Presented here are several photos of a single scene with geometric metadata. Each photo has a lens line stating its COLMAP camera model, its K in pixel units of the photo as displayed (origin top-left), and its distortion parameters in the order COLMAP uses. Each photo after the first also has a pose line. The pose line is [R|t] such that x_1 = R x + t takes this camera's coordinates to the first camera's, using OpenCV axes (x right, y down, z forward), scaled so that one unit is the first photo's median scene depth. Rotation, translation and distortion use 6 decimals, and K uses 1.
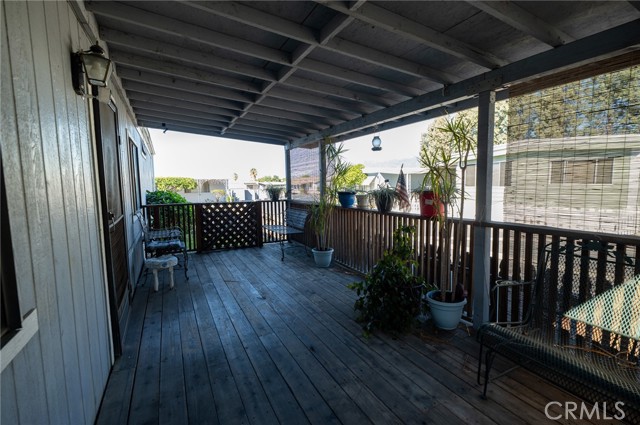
lens RADIAL K [[292.8, 0, 322.3], [0, 292.8, 211.1], [0, 0, 1]] dist [-0.001482, 0.000187]
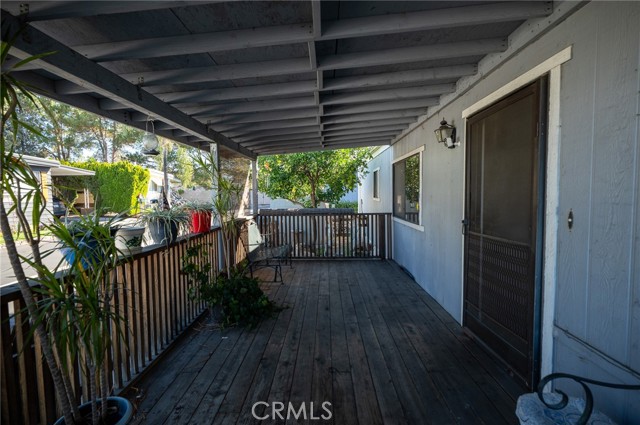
lens RADIAL K [[292.8, 0, 321.3], [0, 292.8, 212.5], [0, 0, 1]] dist [-0.001482, 0.000187]
pose [[-0.877180, 0.002934, 0.480153, -0.433775], [0.075167, 0.988491, 0.131282, -0.130144], [-0.474242, 0.151250, -0.867305, 1.330047]]
